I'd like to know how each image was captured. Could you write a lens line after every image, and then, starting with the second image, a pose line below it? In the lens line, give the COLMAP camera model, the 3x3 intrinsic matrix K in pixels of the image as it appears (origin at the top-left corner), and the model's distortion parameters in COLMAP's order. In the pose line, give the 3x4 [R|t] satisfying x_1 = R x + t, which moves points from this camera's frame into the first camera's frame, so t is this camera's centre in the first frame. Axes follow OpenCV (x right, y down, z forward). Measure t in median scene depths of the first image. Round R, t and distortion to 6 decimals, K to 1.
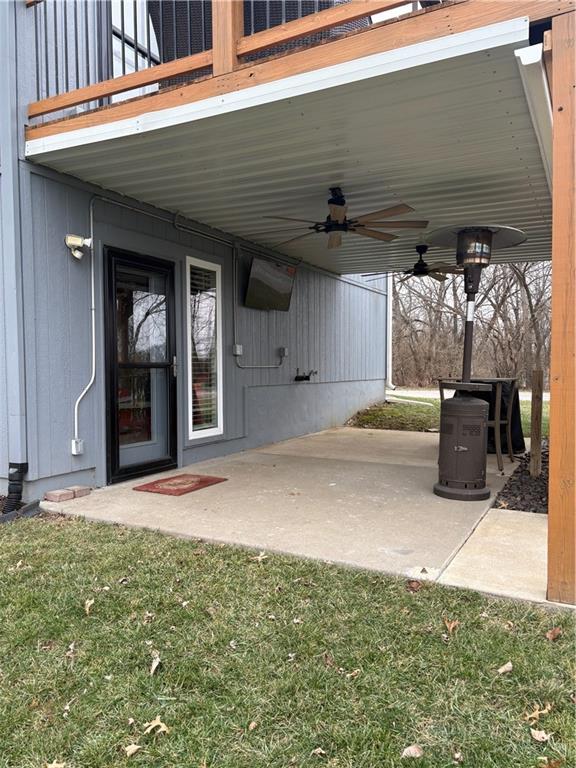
lens RADIAL K [[588.7, 0, 288.1], [0, 588.7, 387.3], [0, 0, 1]] dist [0.034726, 0.004385]
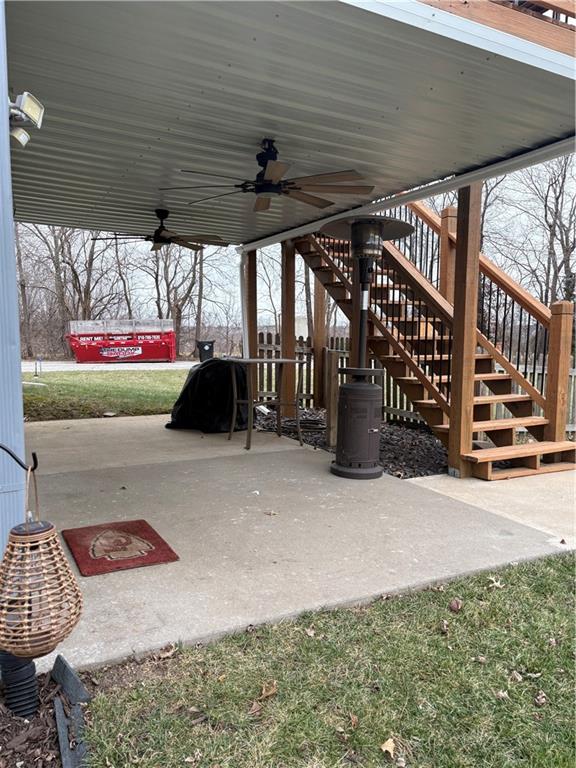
lens RADIAL K [[588.7, 0, 285.5], [0, 588.7, 383.0], [0, 0, 1]] dist [0.034726, 0.004385]
pose [[0.570717, -0.076133, 0.817610, -0.820609], [0.031272, 0.996985, 0.071007, -0.076154], [-0.820551, -0.014956, 0.571377, 0.659117]]
